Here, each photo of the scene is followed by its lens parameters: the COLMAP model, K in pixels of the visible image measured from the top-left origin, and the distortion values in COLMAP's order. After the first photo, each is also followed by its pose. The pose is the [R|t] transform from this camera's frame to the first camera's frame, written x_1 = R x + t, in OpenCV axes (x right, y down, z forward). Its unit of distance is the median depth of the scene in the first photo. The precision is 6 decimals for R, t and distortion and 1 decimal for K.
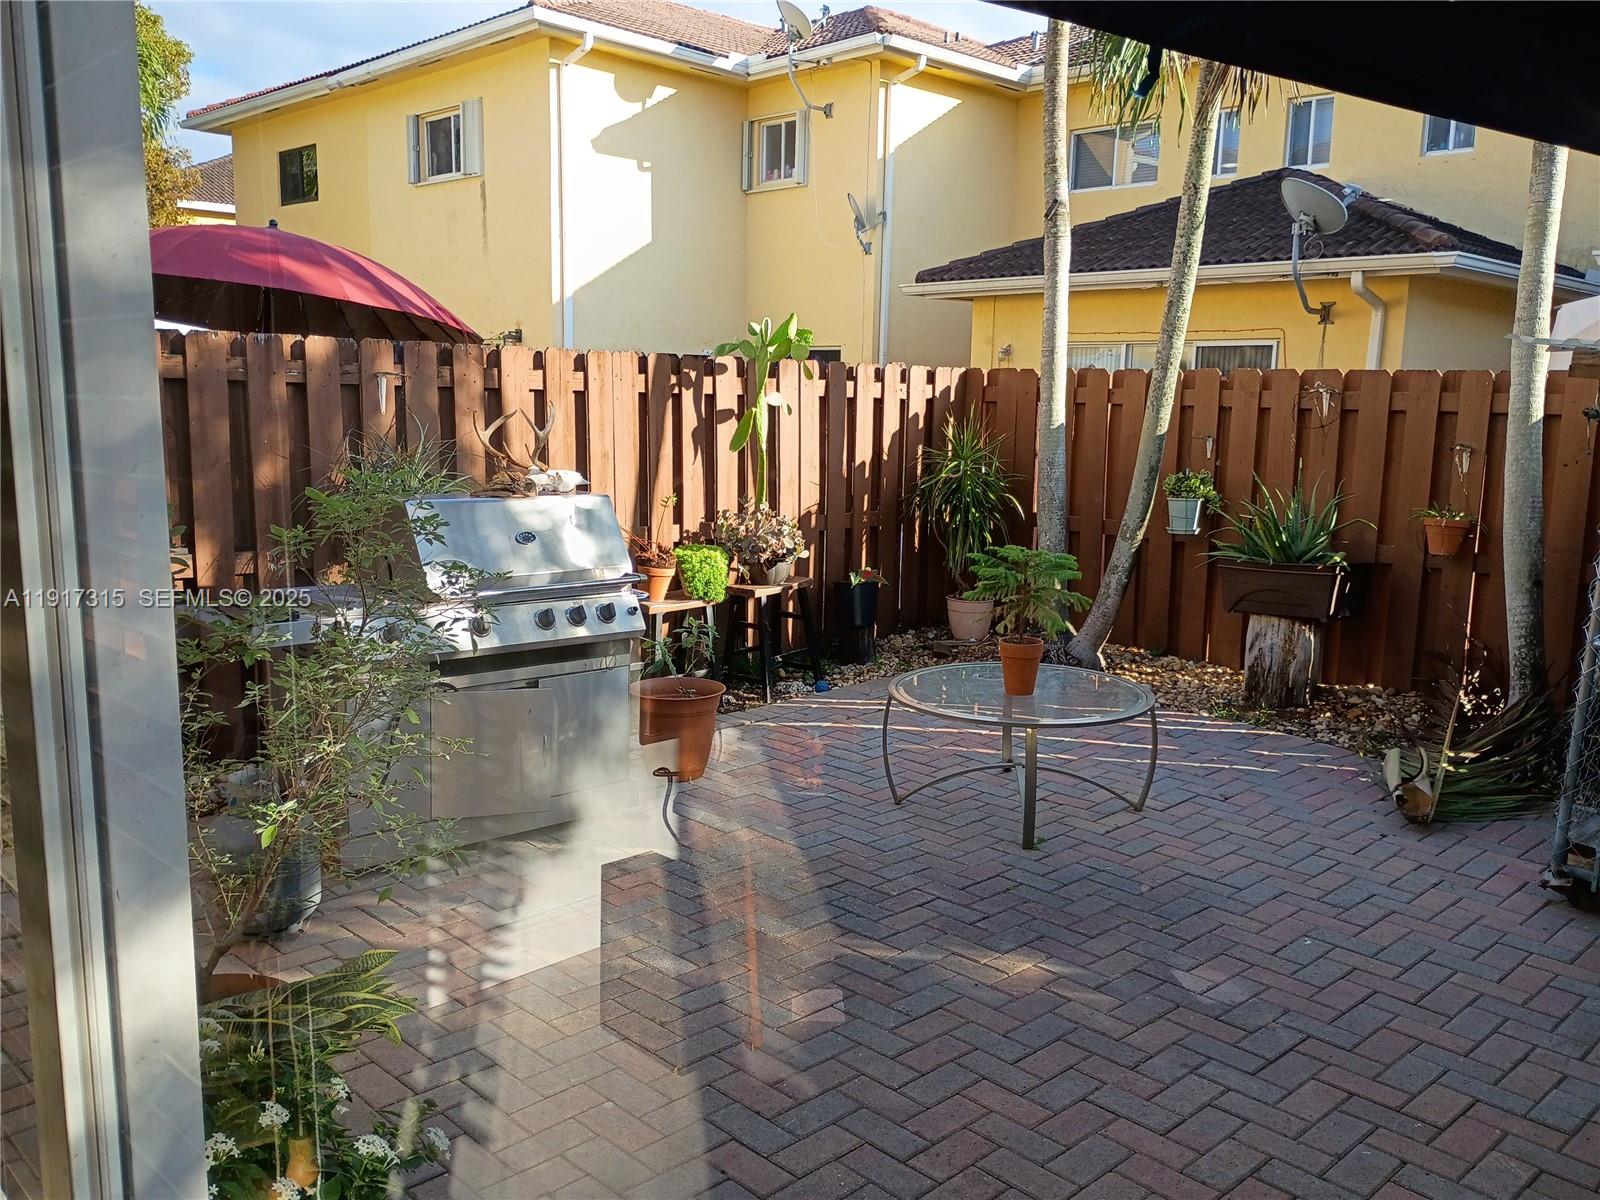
lens RADIAL K [[1326.1, 0, 802.0], [0, 1326.1, 600.9], [0, 0, 1]] dist [0.055278, -0.061397]
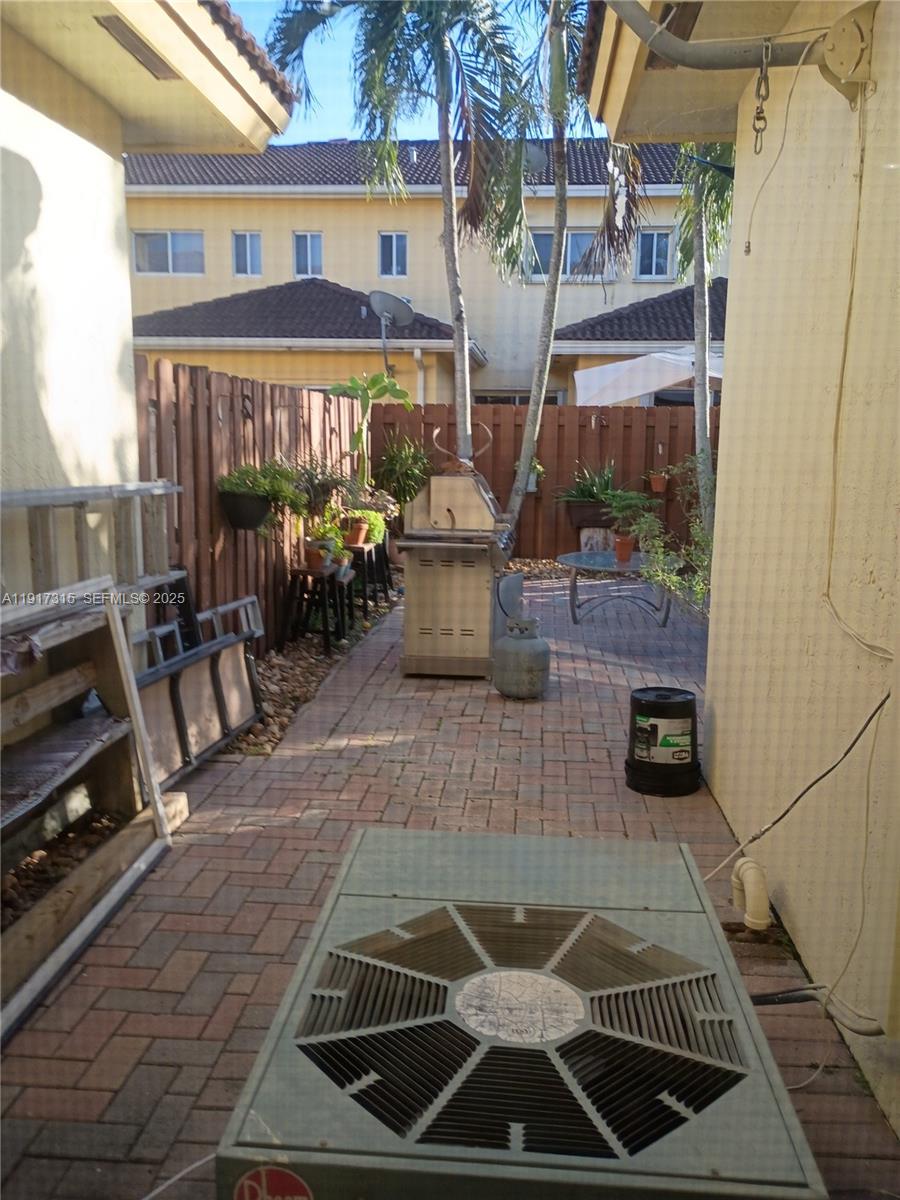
lens RADIAL K [[994.6, 0, 448.3], [0, 994.6, 599.4], [0, 0, 1]] dist [0.055278, -0.061397]
pose [[0.761061, -0.123630, 0.636790, -0.417763], [0.109211, 0.992078, 0.062084, 0.000543], [-0.639421, 0.022295, 0.768533, -0.010838]]
